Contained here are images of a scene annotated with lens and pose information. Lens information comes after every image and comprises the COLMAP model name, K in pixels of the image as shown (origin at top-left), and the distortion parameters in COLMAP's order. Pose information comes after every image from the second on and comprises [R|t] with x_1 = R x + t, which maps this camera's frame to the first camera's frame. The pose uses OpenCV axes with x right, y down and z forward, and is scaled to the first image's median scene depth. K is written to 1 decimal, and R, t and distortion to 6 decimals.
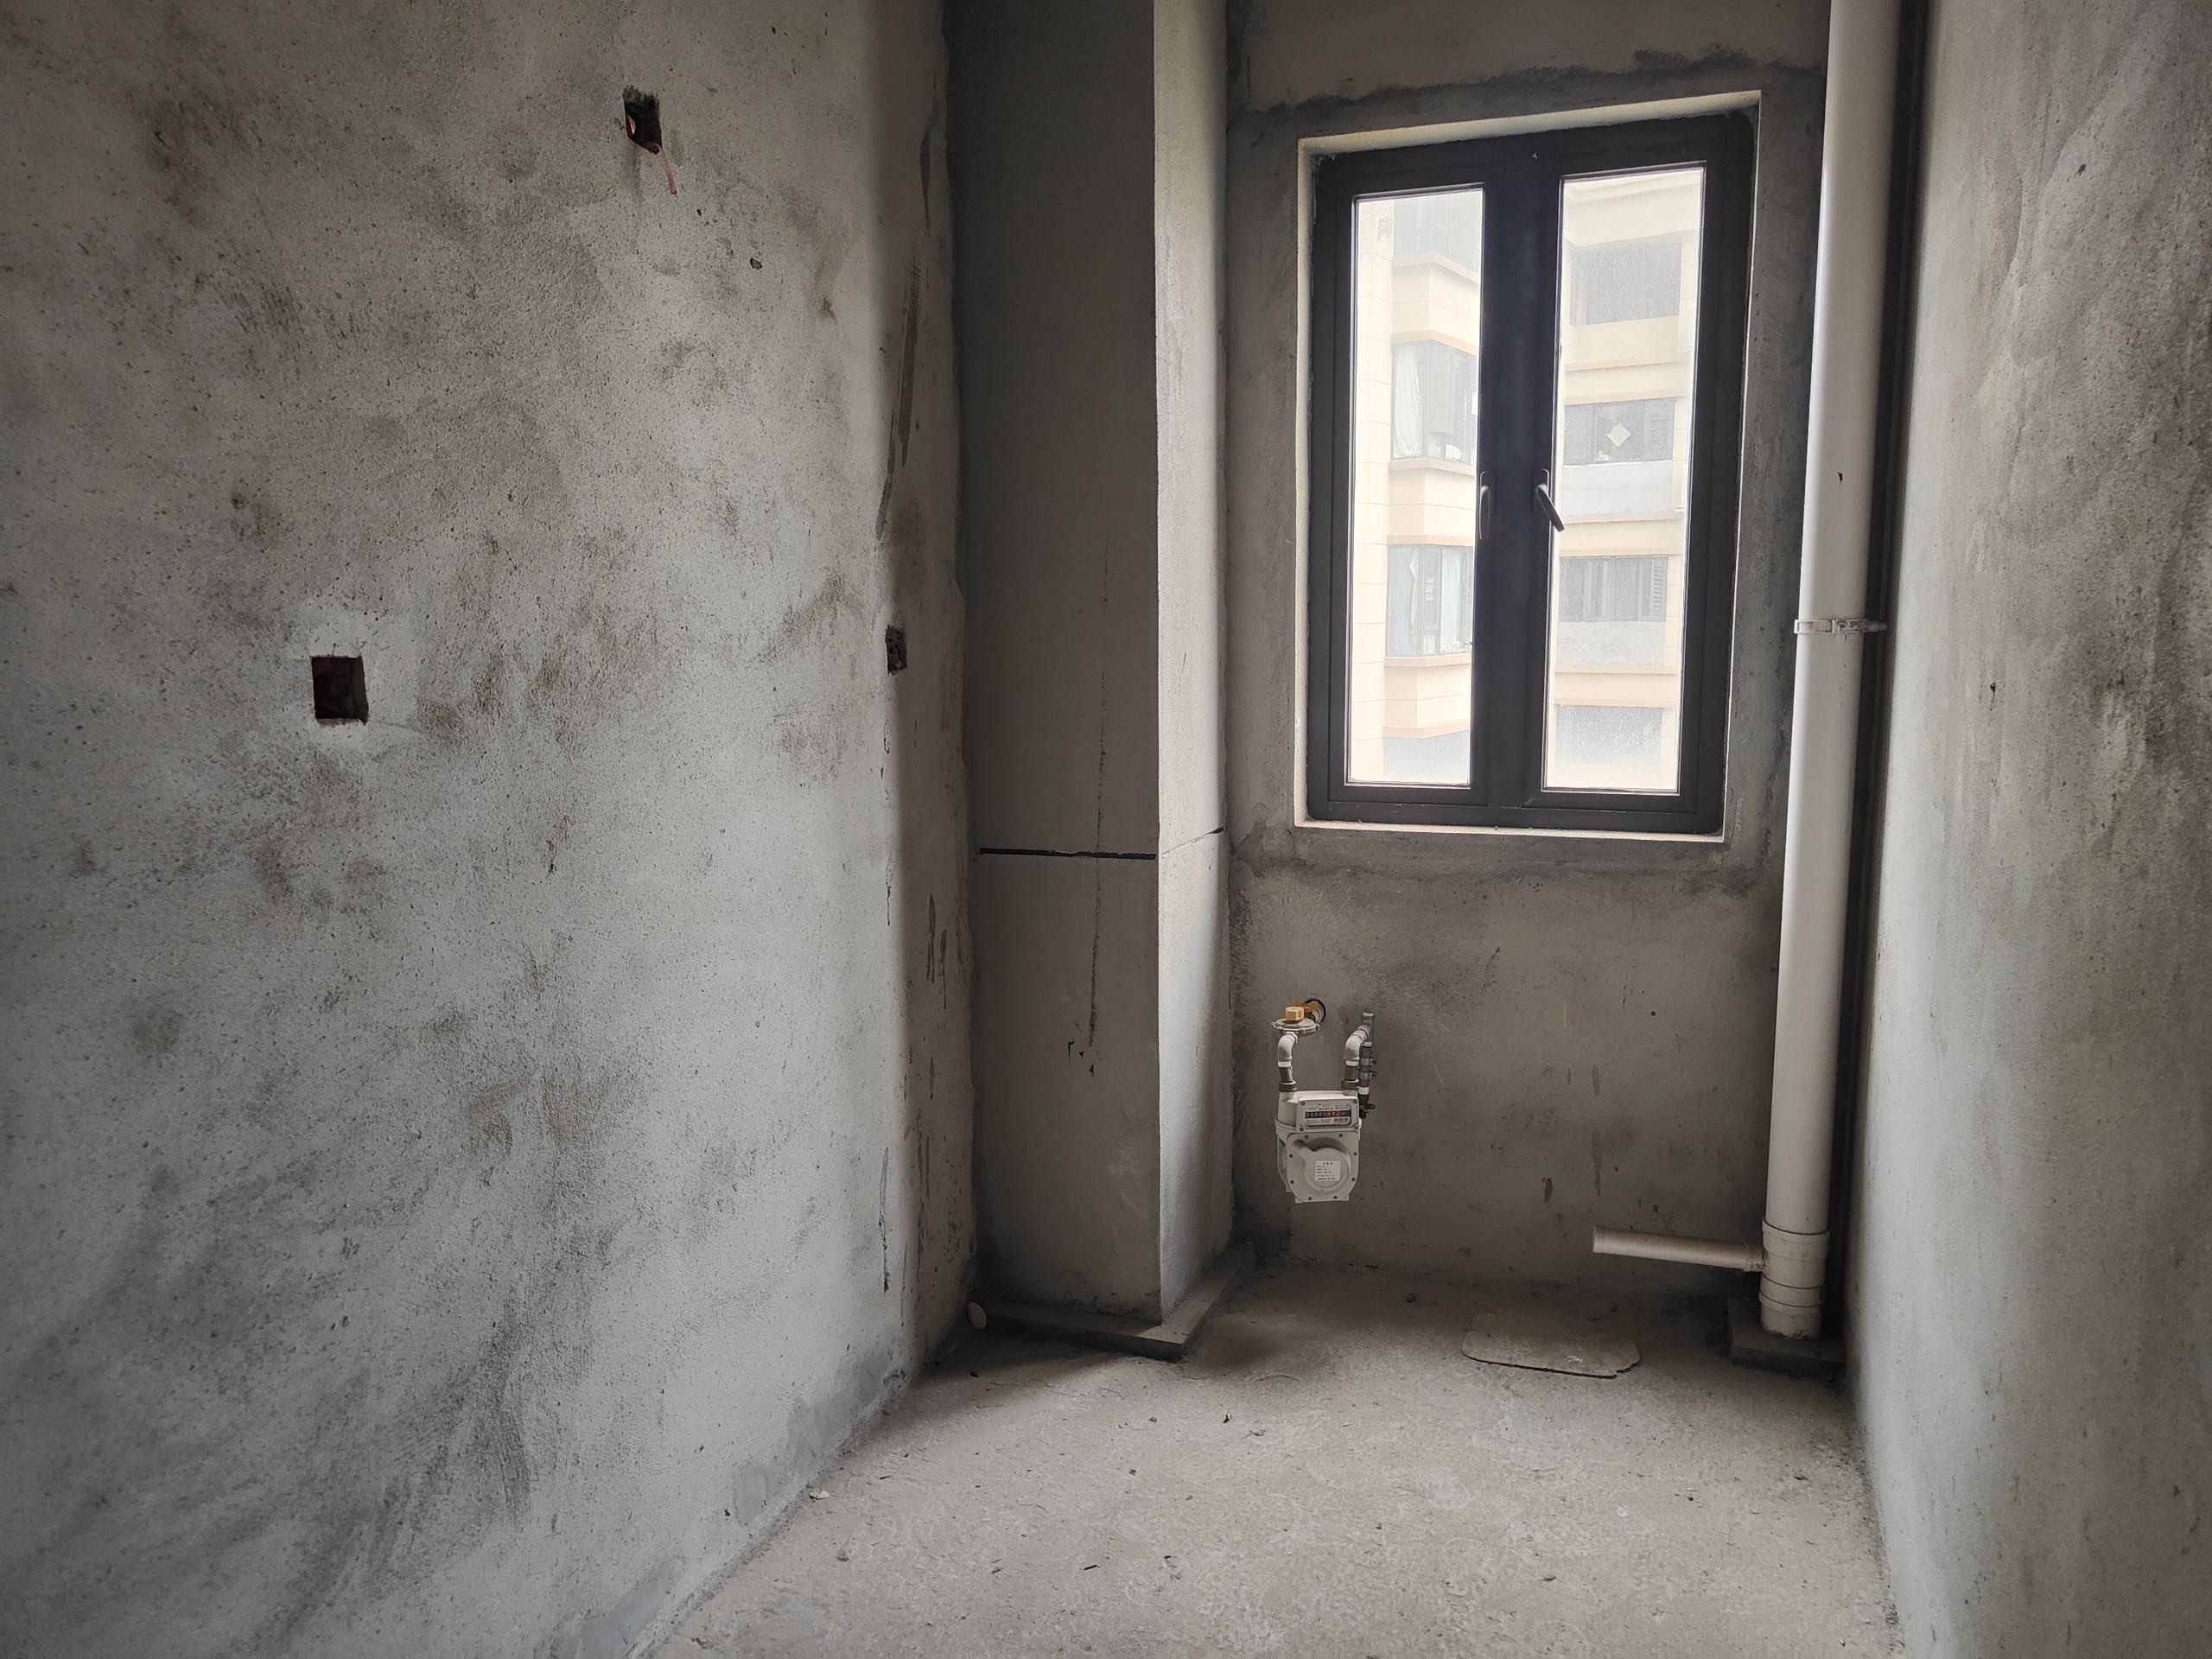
lens RADIAL K [[1538.5, 0, 1105.2], [0, 1538.5, 831.8], [0, 0, 1]] dist [0.004882, 0.000843]
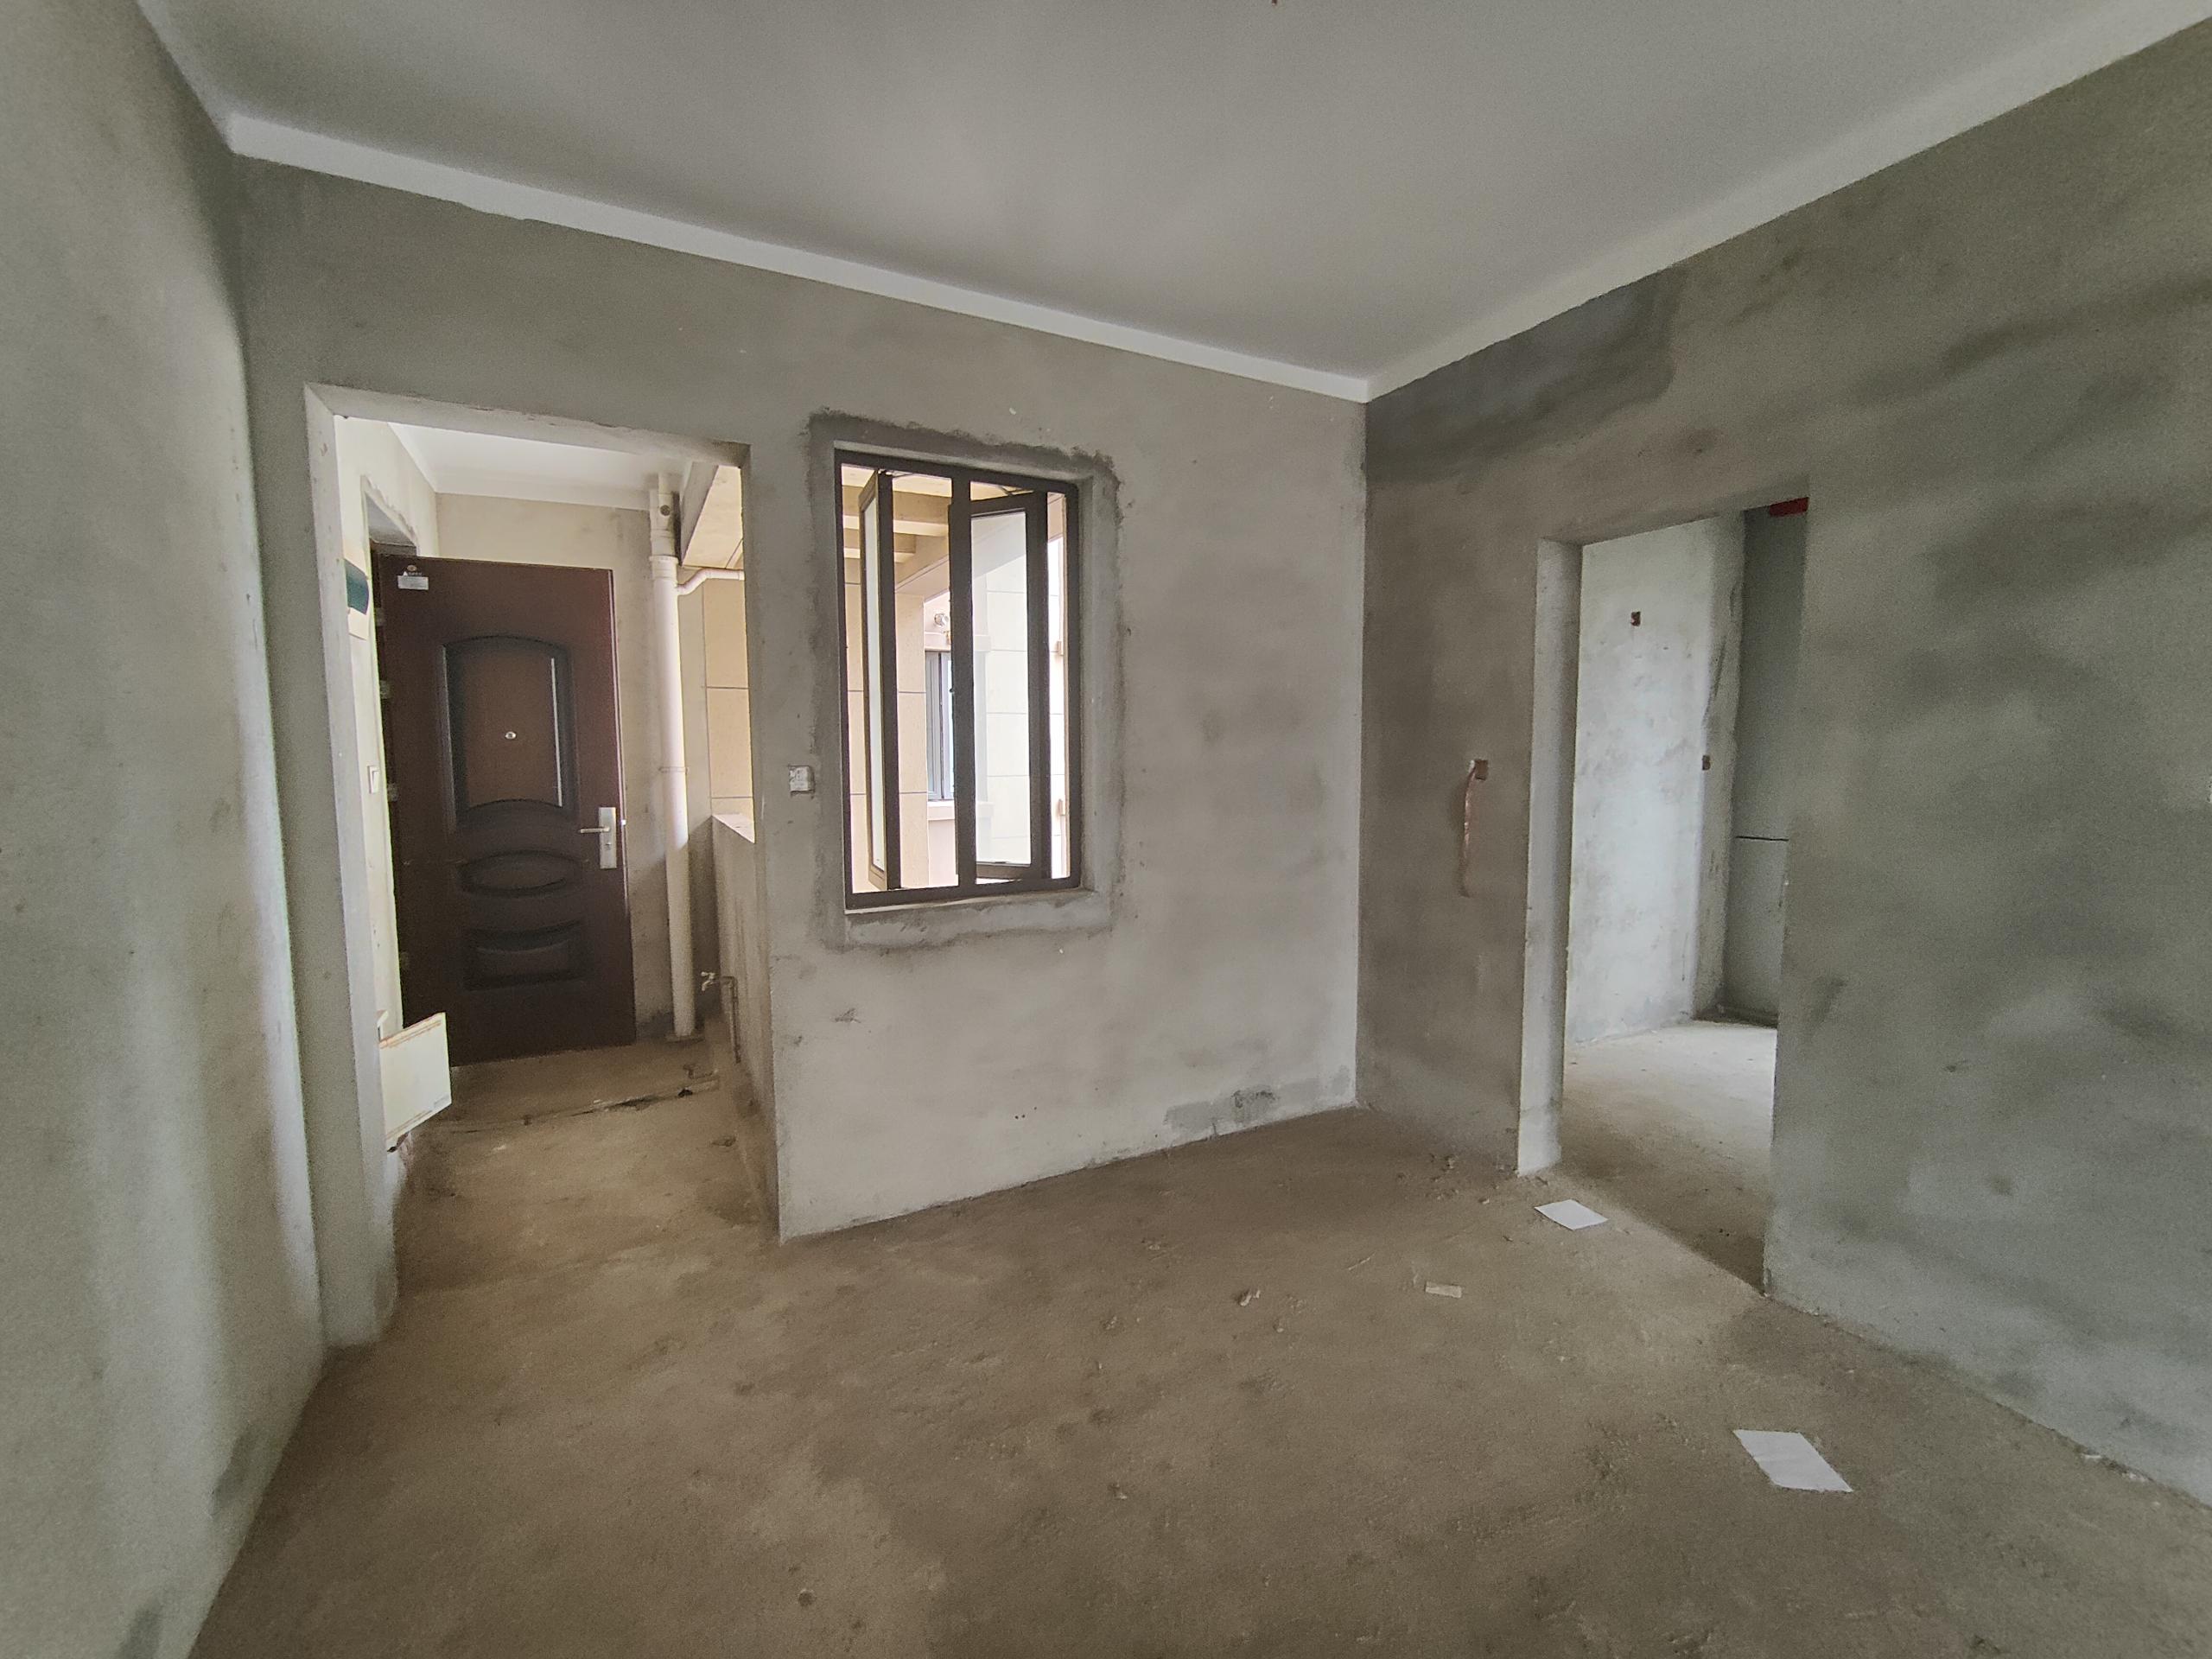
lens RADIAL K [[920.7, 0, 1109.1], [0, 920.7, 828.1], [0, 0, 1]] dist [-0.001954, -0.000276]
pose [[0.749958, 0.063799, -0.658401, 0.187640], [-0.096885, 0.995198, -0.013924, 0.152120], [0.654351, 0.074232, 0.752538, -1.148027]]
